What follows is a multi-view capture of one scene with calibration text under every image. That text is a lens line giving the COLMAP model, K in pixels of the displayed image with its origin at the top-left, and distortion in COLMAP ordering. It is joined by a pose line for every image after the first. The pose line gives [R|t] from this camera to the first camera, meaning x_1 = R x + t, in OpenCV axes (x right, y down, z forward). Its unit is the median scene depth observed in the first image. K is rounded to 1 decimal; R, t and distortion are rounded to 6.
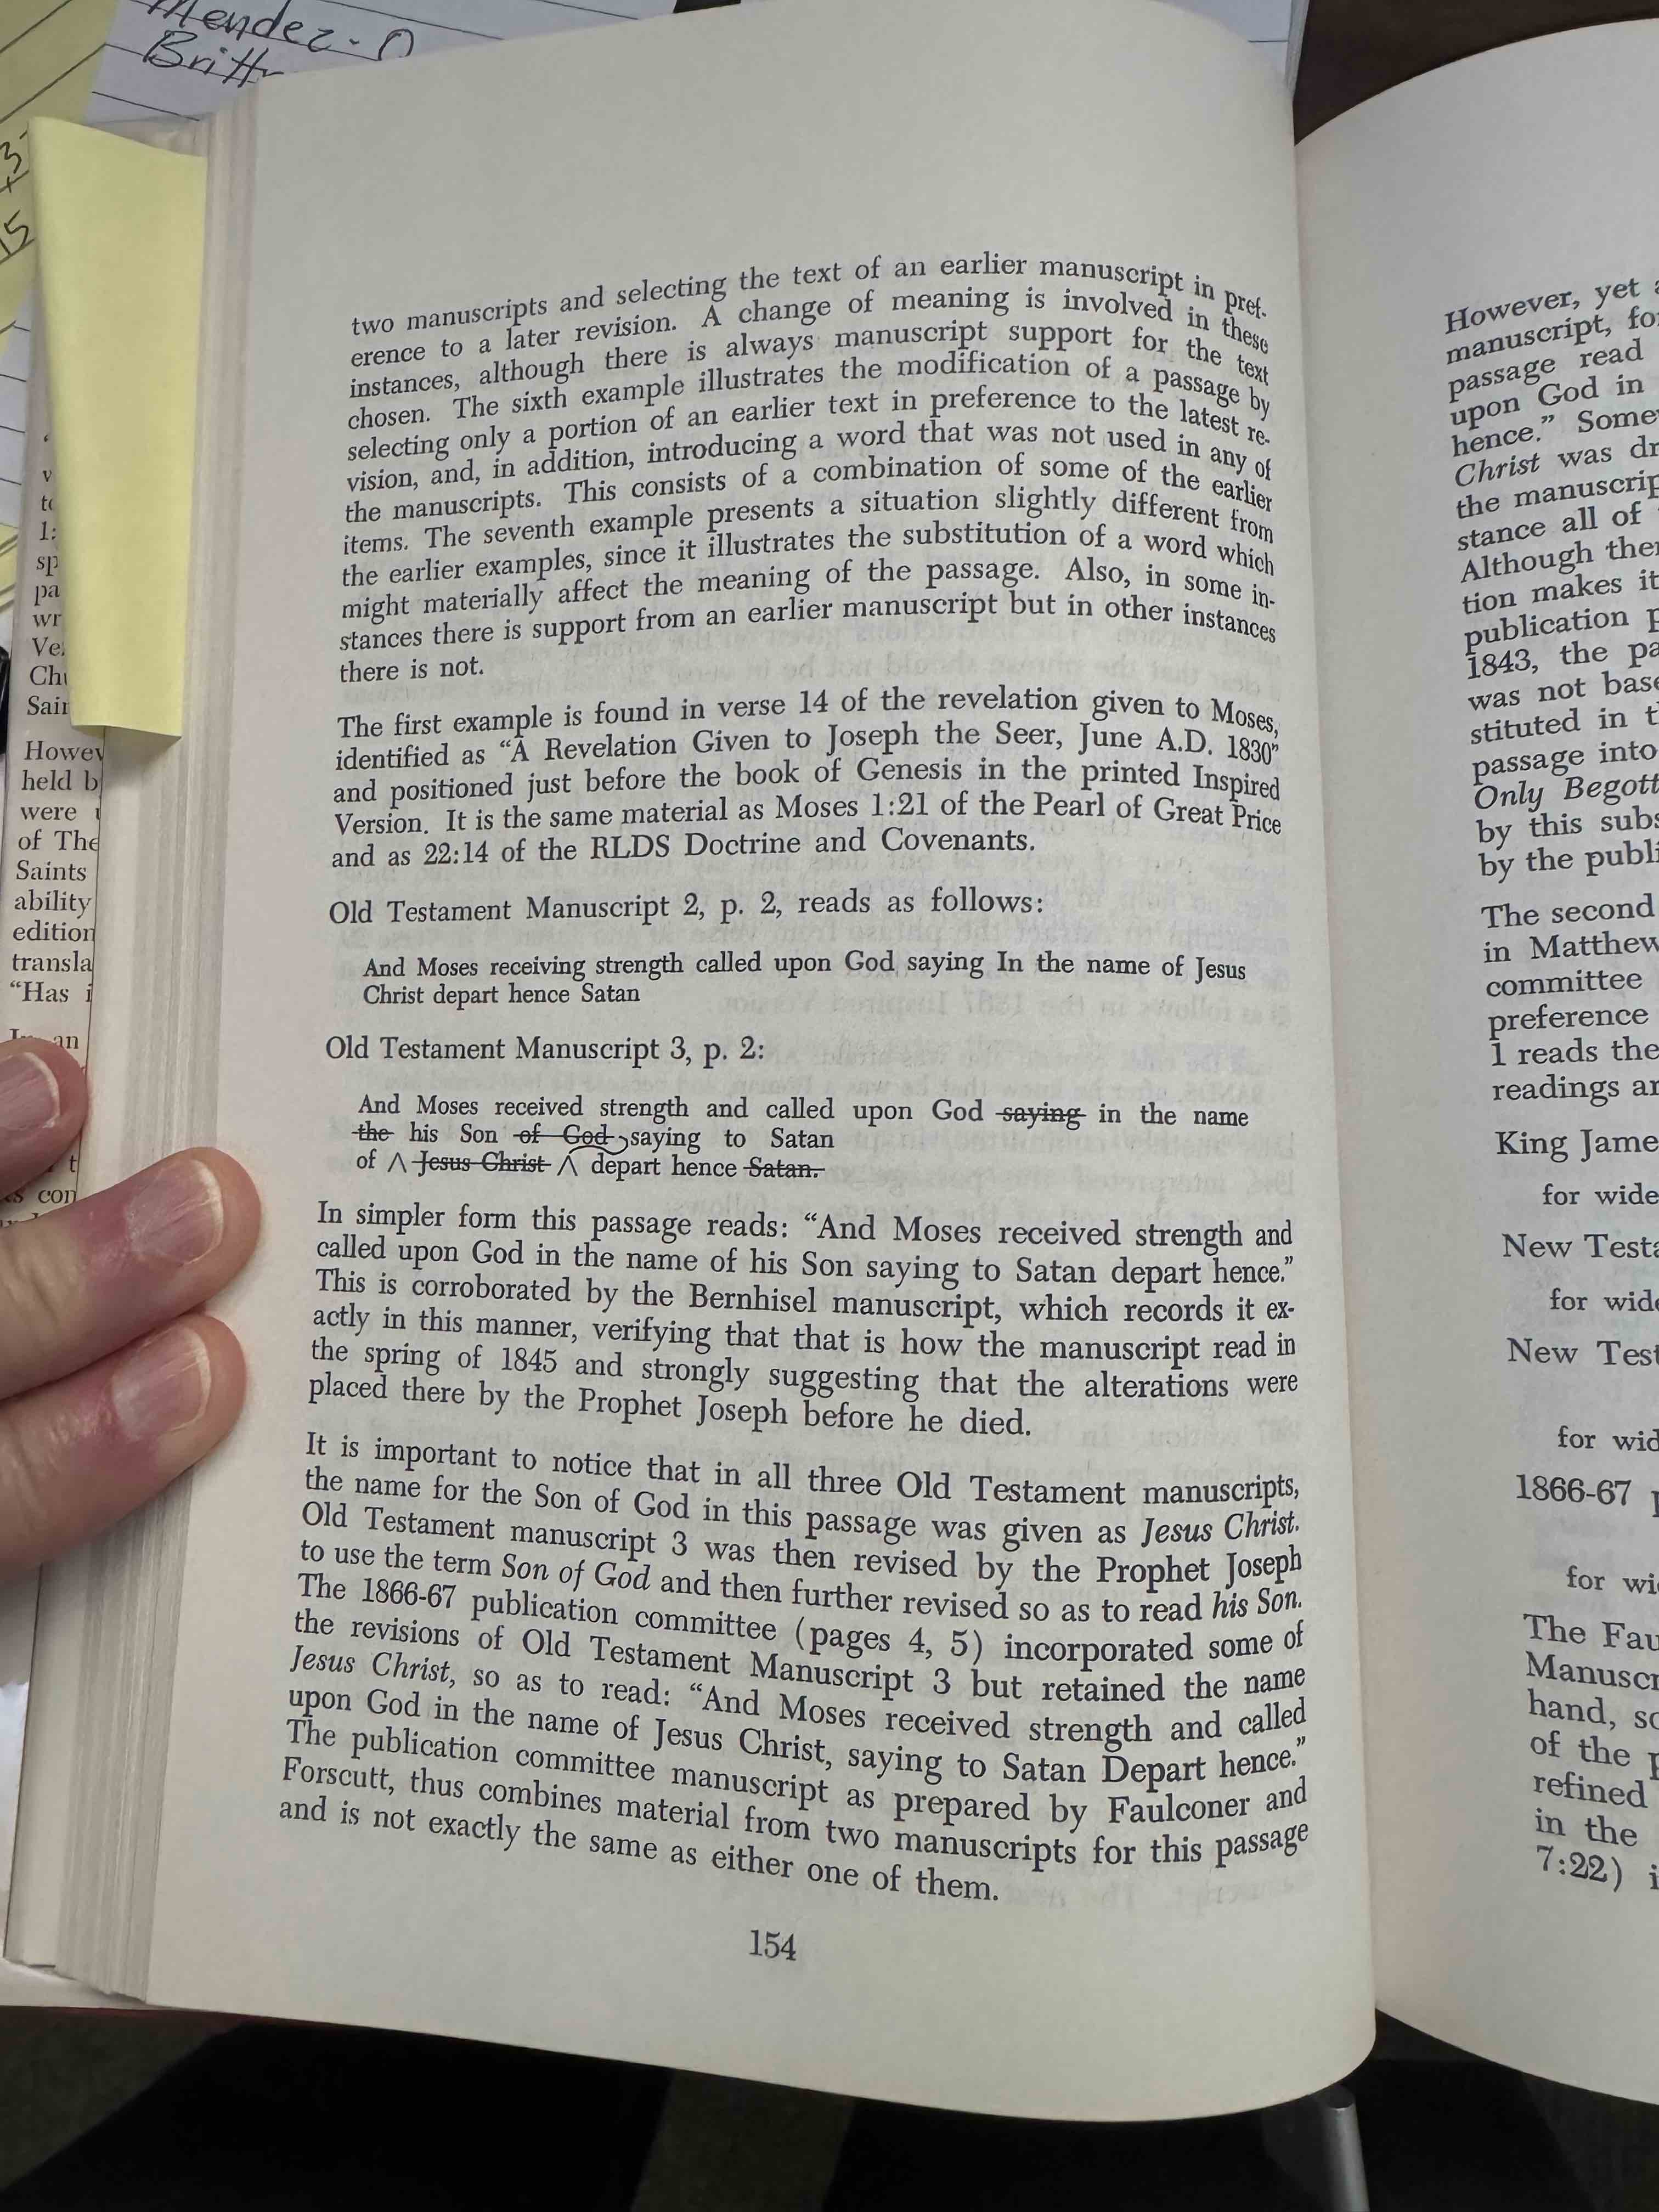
lens RADIAL K [[1527.3, 0, 834.4], [0, 1527.3, 1110.8], [0, 0, 1]] dist [-0.007592, 0.008270]
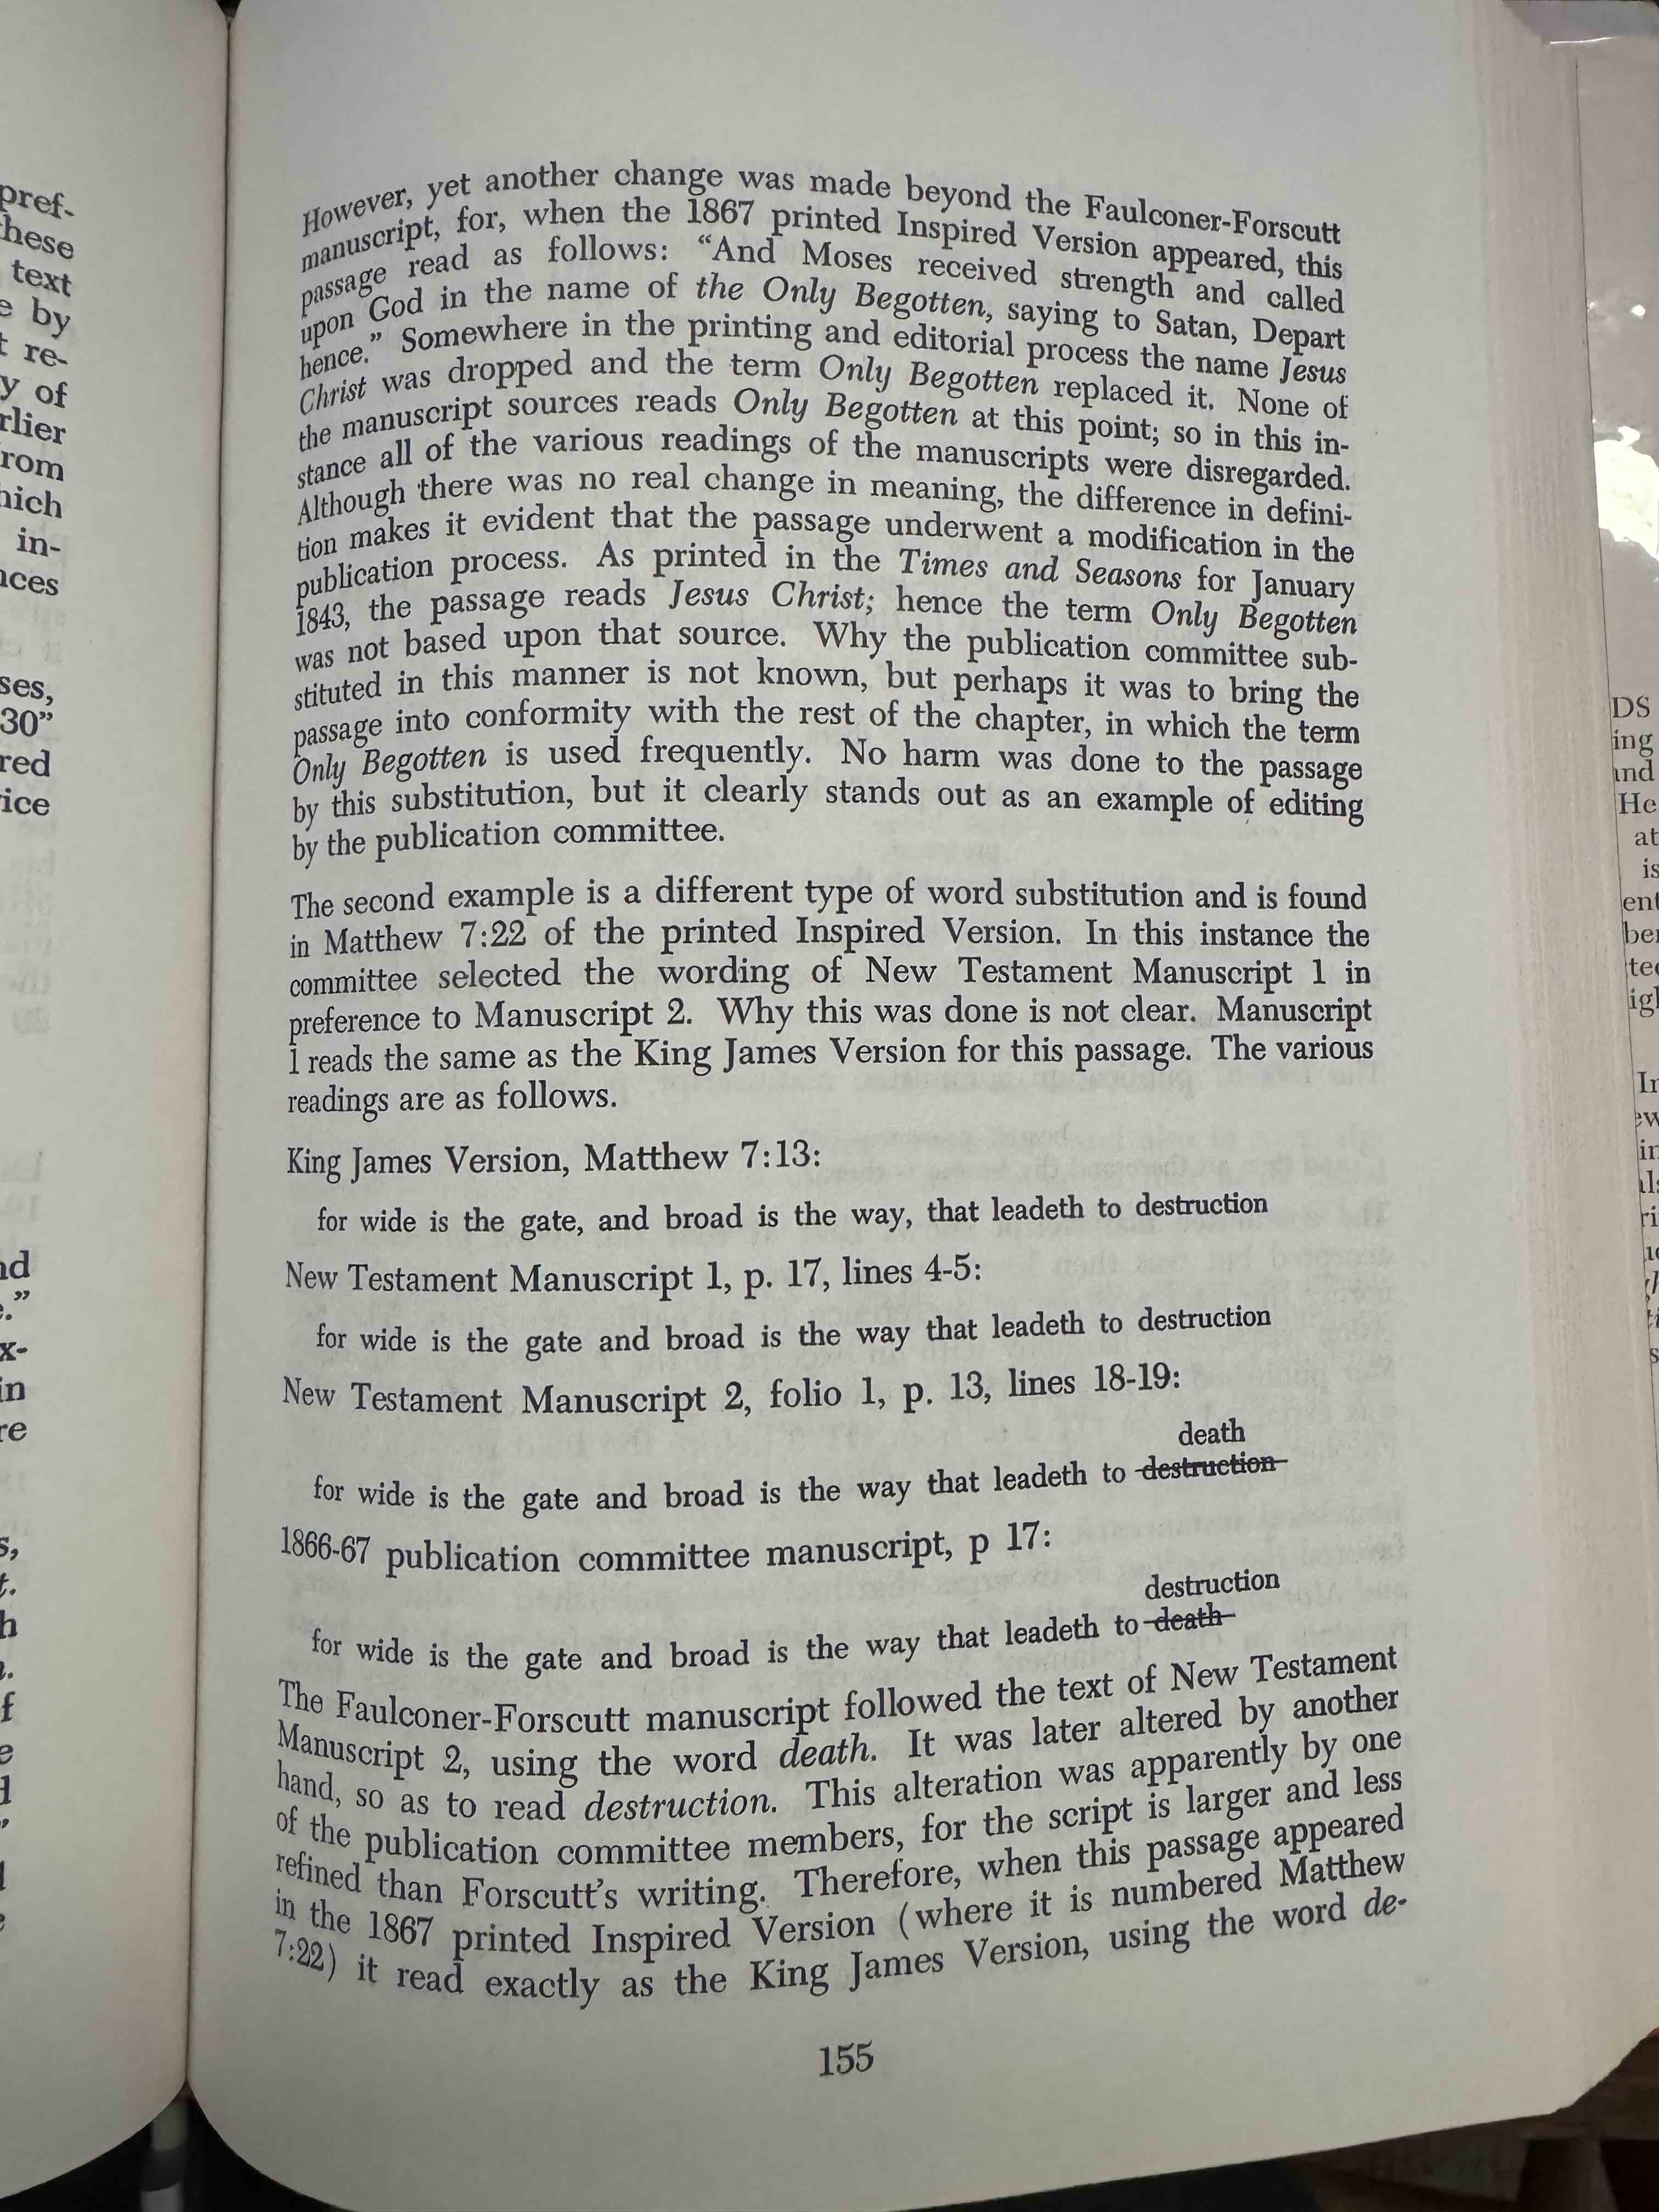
lens RADIAL K [[1527.3, 0, 826.7], [0, 1527.3, 1098.5], [0, 0, 1]] dist [-0.007592, 0.008270]
pose [[0.999736, -0.009831, 0.020751, 0.726506], [0.008760, 0.998656, 0.051077, -0.058127], [-0.021225, -0.050881, 0.998479, 0.093549]]
